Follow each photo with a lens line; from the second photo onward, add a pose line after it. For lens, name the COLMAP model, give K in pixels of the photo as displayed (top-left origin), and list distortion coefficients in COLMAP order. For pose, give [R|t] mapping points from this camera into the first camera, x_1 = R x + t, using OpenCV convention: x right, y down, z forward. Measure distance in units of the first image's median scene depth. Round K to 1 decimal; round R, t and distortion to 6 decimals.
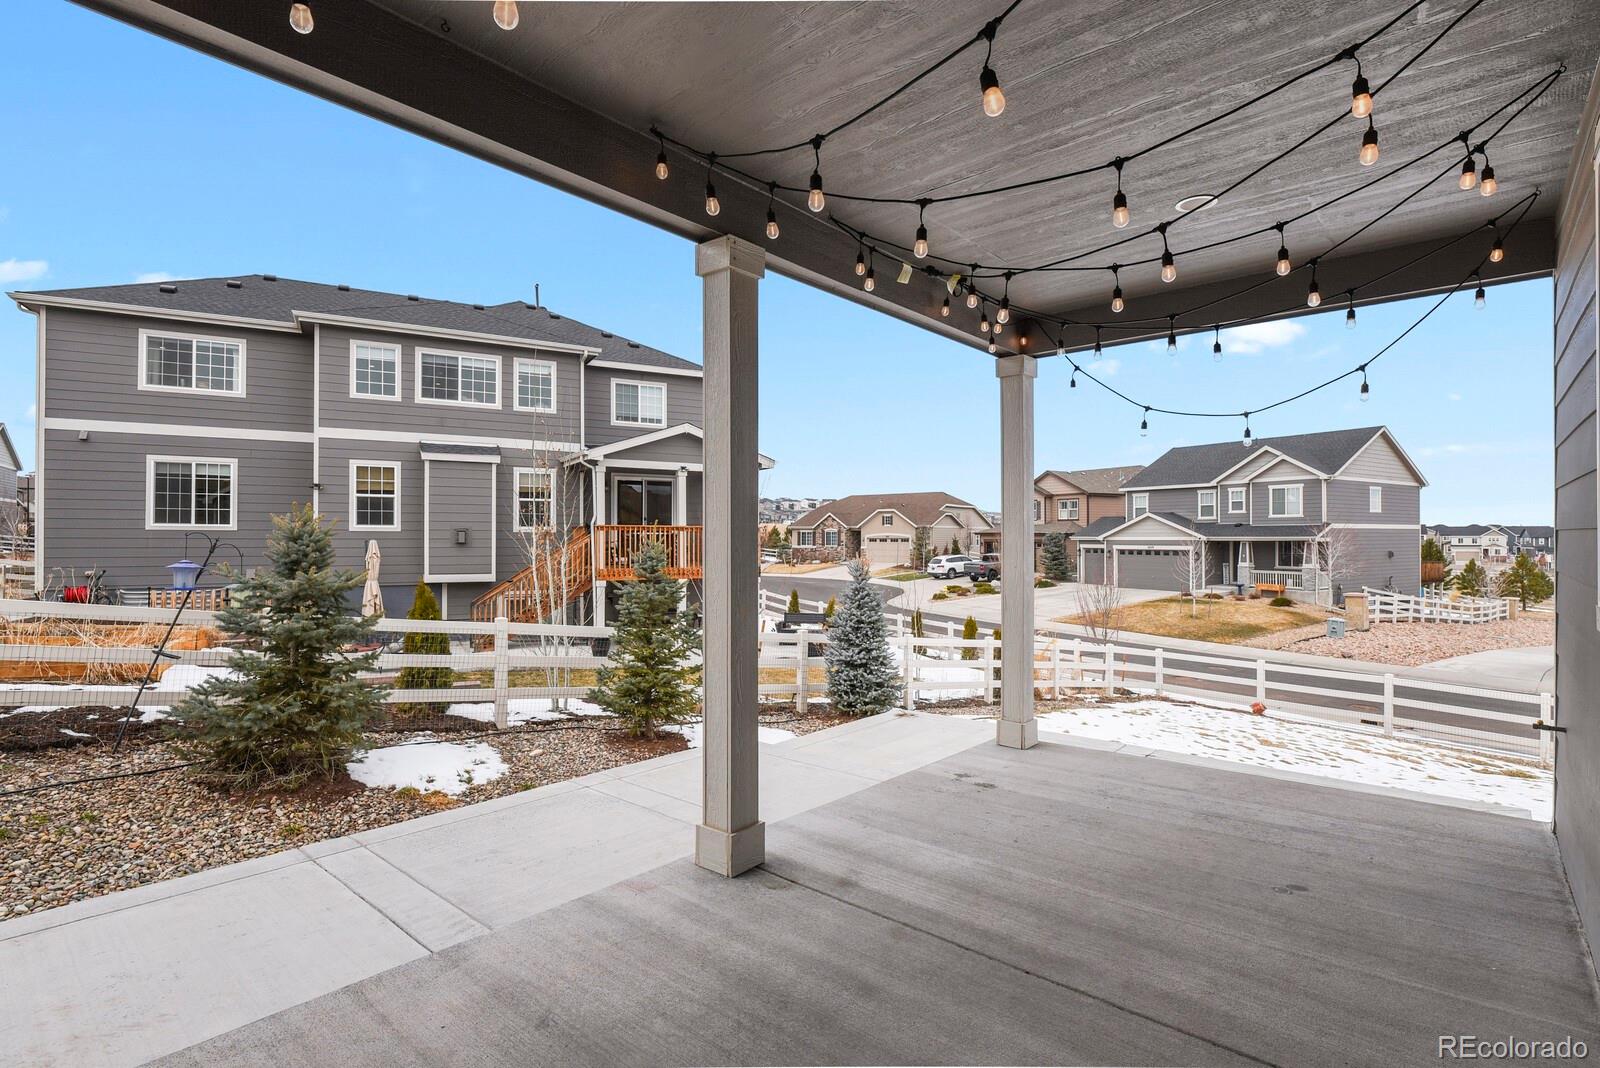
lens RADIAL K [[772.4, 0, 806.4], [0, 772.4, 536.5], [0, 0, 1]] dist [-0.006196, -0.000848]
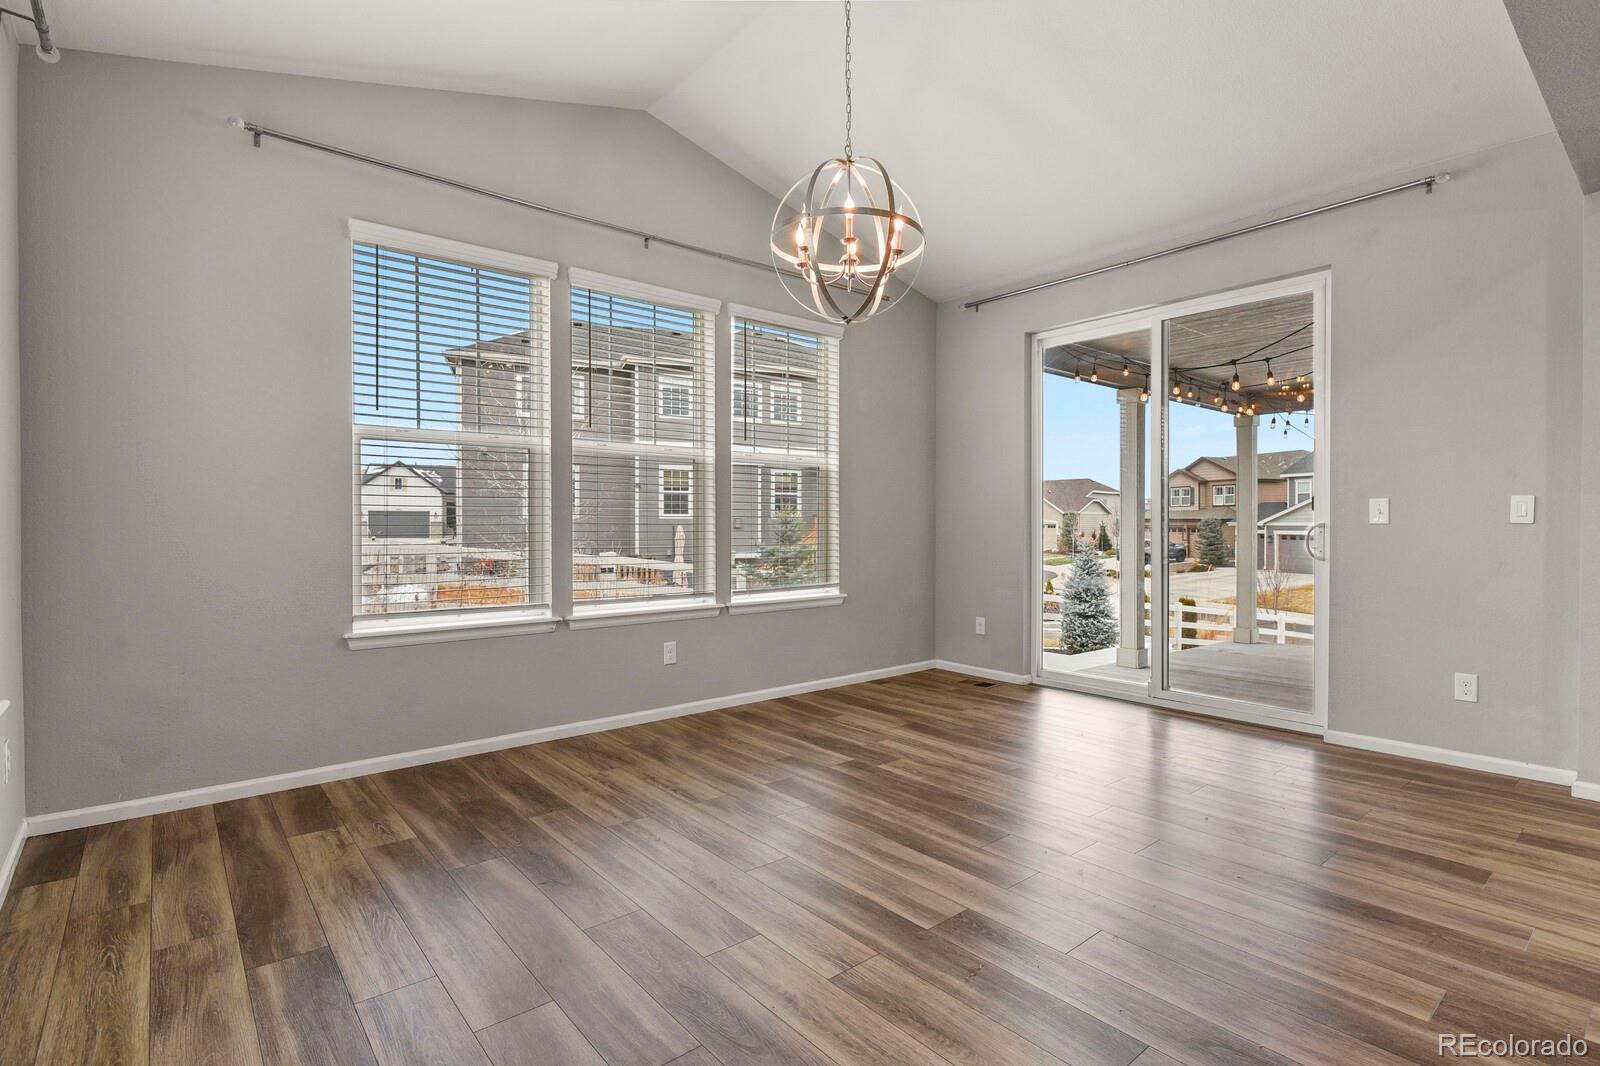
lens RADIAL K [[772.4, 0, 806.4], [0, 772.4, 535.5], [0, 0, 1]] dist [-0.006196, -0.000848]
pose [[0.987431, 0.000601, -0.158051, -0.109430], [0.001903, 0.999875, 0.015687, 0.001125], [0.158041, -0.015791, 0.987306, -0.219170]]
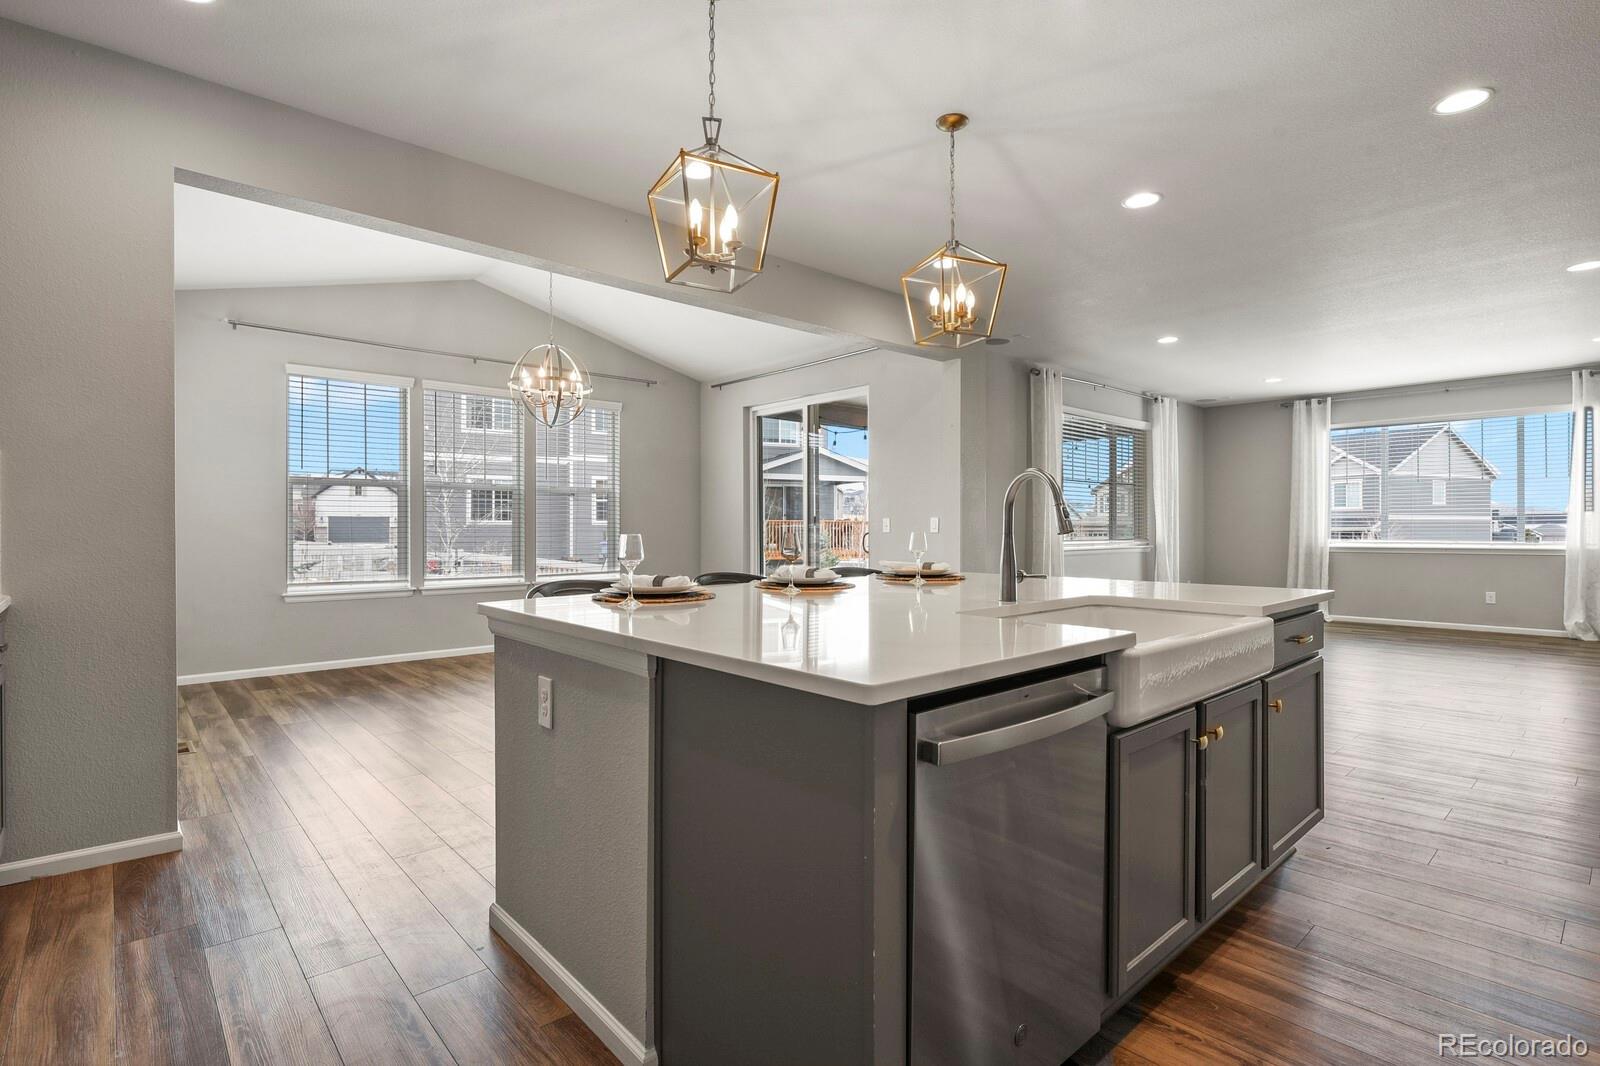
lens RADIAL K [[772.4, 0, 806.4], [0, 772.4, 535.5], [0, 0, 1]] dist [-0.006196, -0.000848]
pose [[0.992398, -0.000293, -0.123067, -0.006314], [0.001511, 0.999951, 0.009801, -0.000381], [0.123059, -0.009913, 0.992350, -0.330915]]
